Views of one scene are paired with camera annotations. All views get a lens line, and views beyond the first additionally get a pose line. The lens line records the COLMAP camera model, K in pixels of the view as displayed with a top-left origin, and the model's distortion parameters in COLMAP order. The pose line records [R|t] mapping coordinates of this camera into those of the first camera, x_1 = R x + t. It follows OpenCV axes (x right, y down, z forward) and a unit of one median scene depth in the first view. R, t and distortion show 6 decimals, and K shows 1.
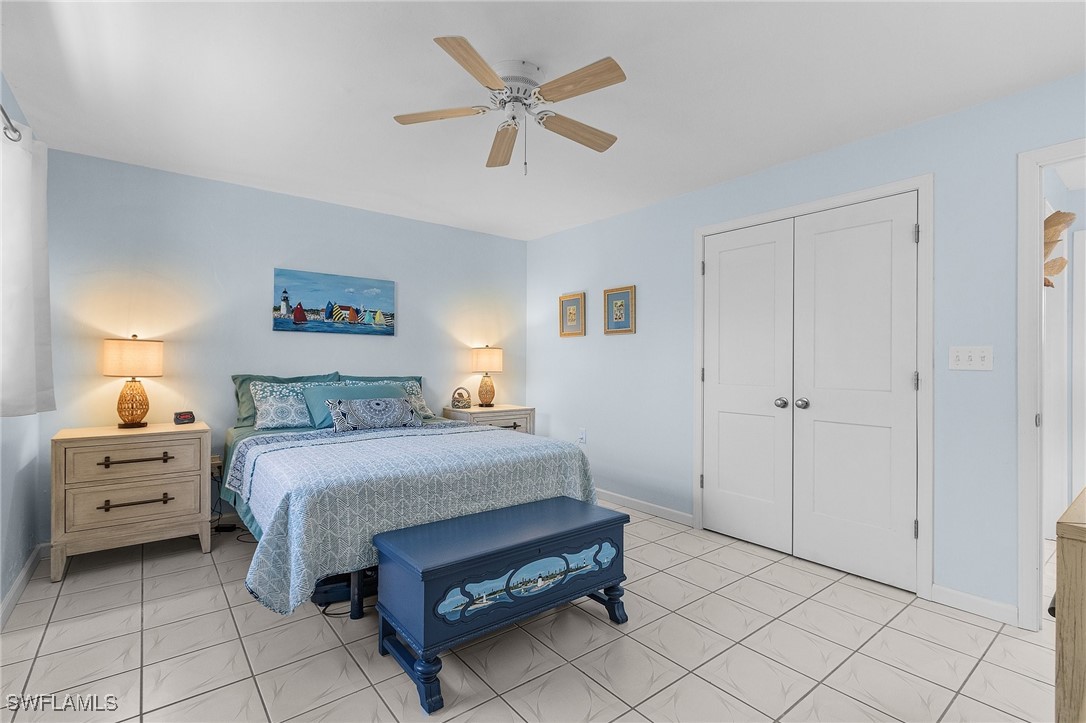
lens RADIAL K [[505.5, 0, 543.4], [0, 505.5, 357.1], [0, 0, 1]] dist [0.004523, 0.002289]
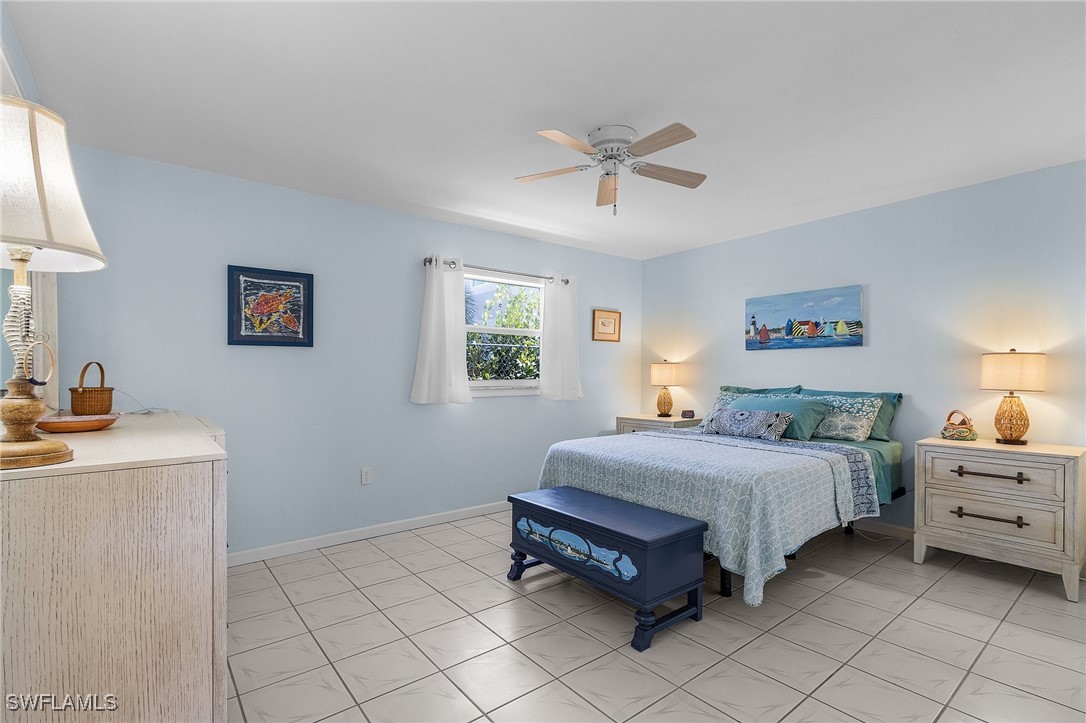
lens RADIAL K [[505.5, 0, 552.9], [0, 505.5, 392.8], [0, 0, 1]] dist [0.004523, 0.002289]
pose [[0.010298, 0.027796, -0.999561, 0.668980], [0.013124, 0.999524, 0.027930, 0.009156], [0.999861, -0.013406, 0.009929, 0.511404]]
